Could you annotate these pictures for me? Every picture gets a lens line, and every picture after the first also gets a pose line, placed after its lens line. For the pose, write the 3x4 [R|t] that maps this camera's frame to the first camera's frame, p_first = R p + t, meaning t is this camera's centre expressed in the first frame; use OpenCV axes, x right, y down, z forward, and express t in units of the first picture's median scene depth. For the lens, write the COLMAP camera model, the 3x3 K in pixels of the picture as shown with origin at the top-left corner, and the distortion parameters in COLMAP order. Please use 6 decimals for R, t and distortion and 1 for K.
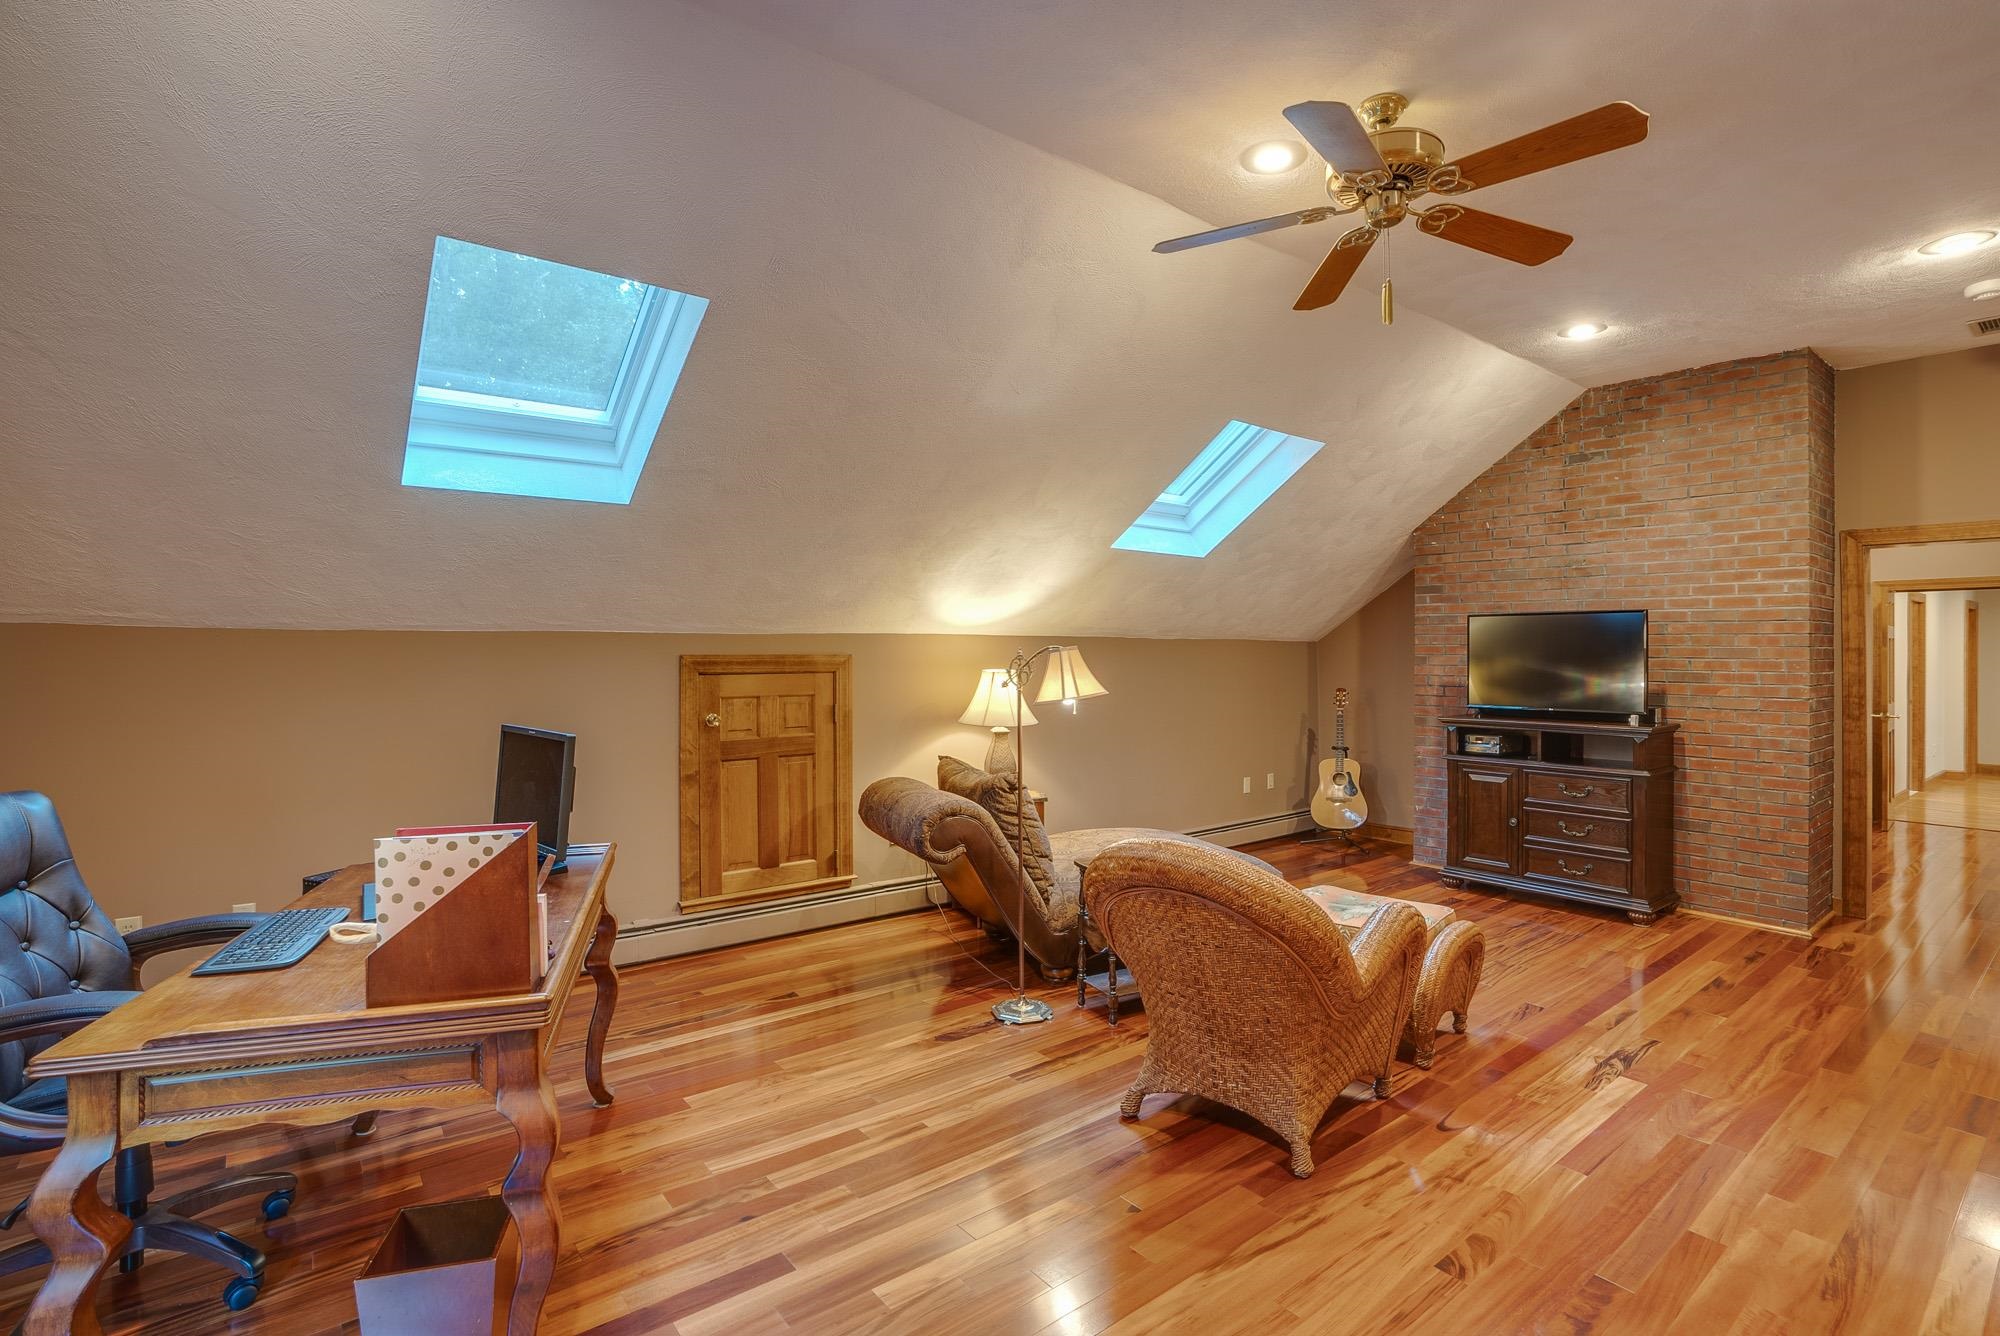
lens RADIAL K [[917.3, 0, 993.2], [0, 917.3, 660.6], [0, 0, 1]] dist [-0.062164, 0.019542]
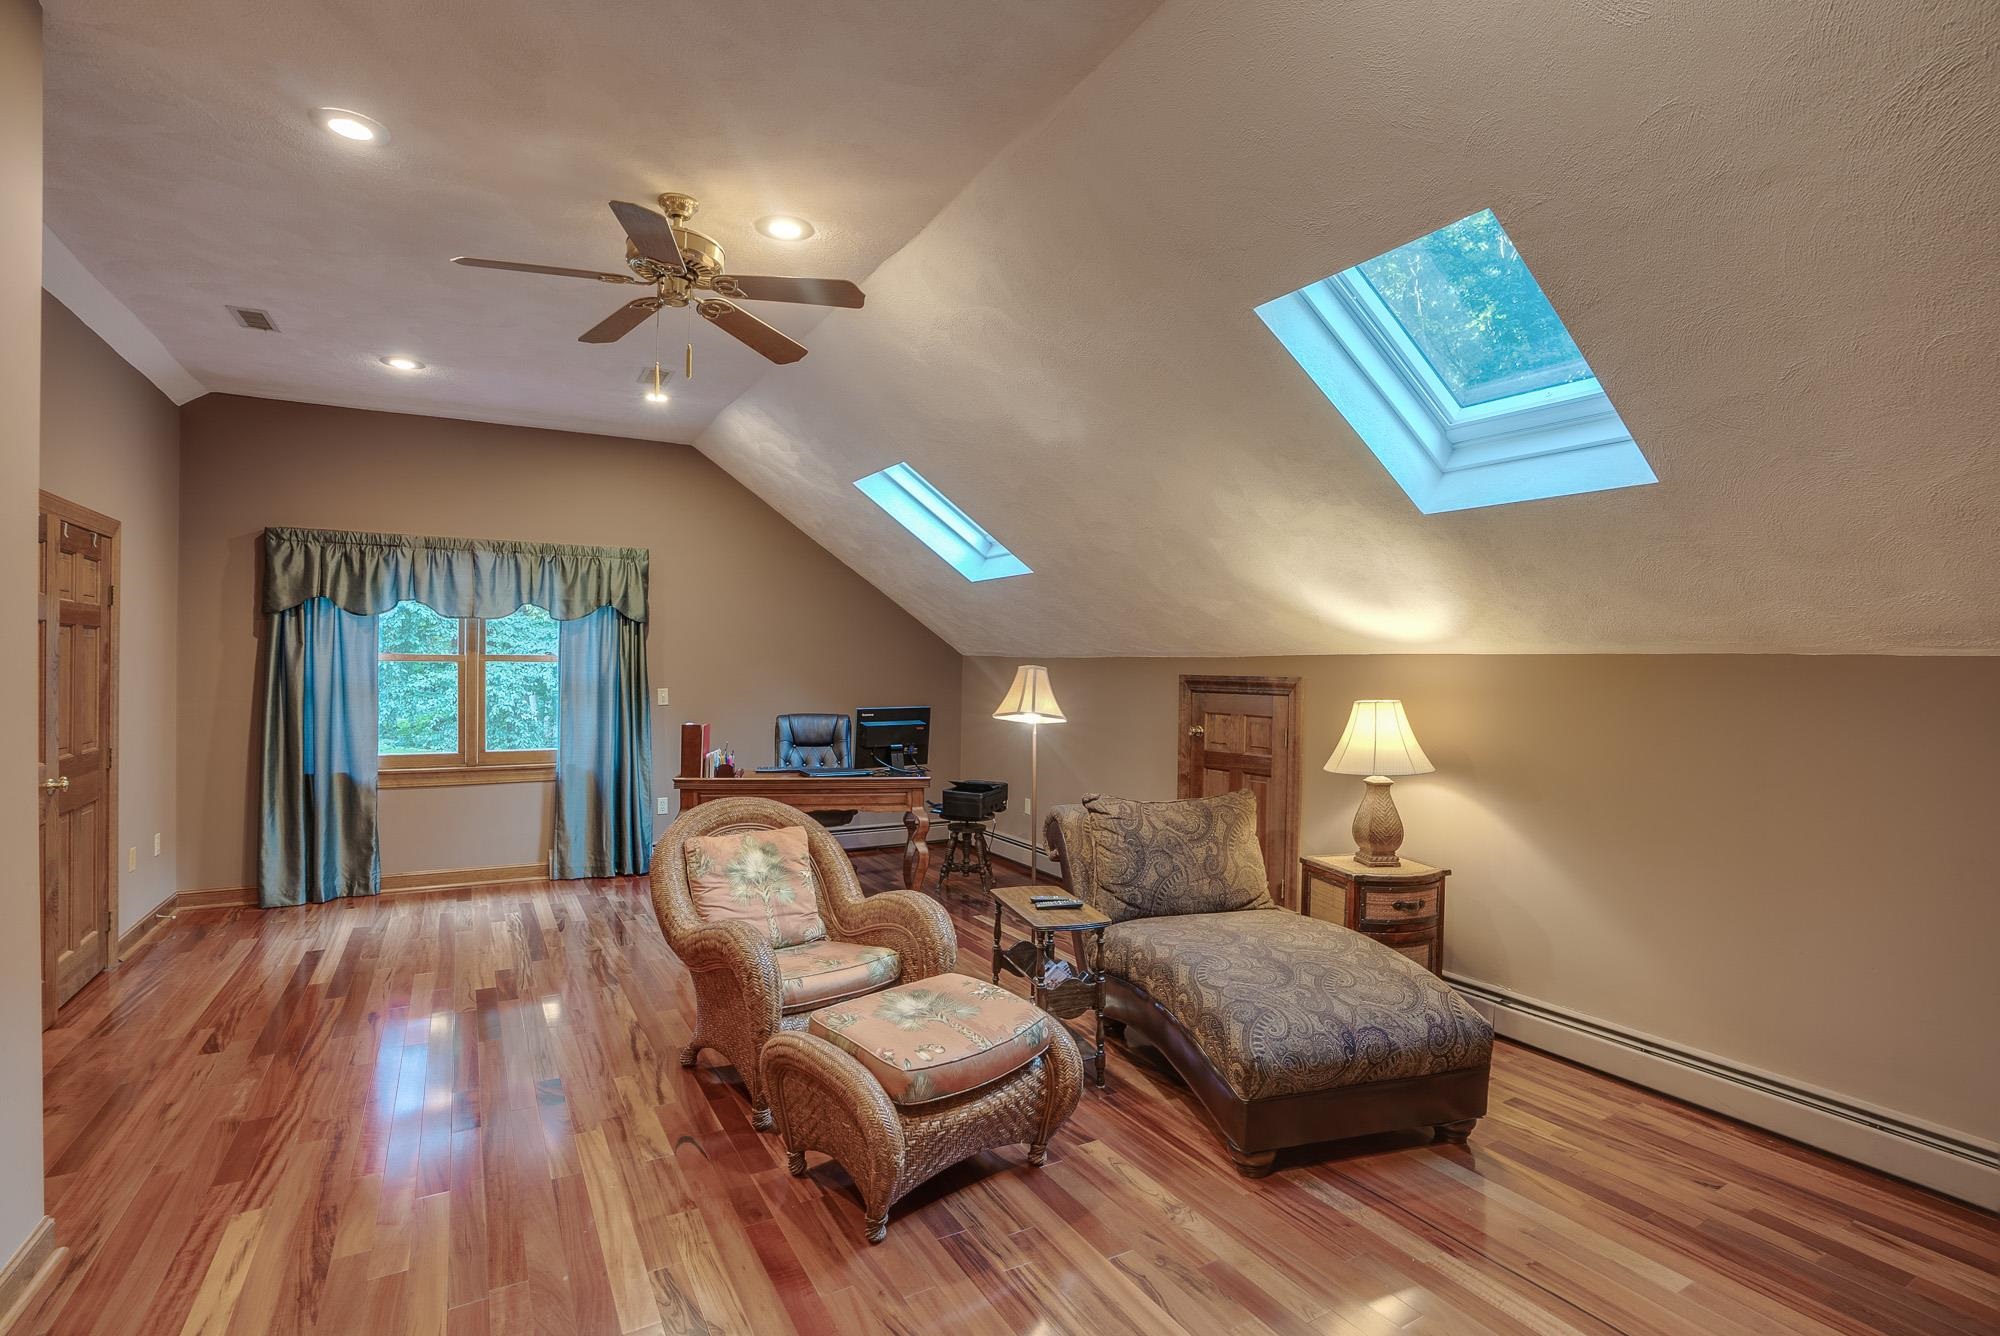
lens RADIAL K [[953.8, 0, 1029.0], [0, 953.8, 664.1], [0, 0, 1]] dist [-0.066682, 0.025331]
pose [[-0.103051, -0.004679, -0.994665, 0.918284], [-0.020255, 0.999791, -0.002605, -0.012820], [0.994470, 0.019878, -0.103125, 0.899169]]
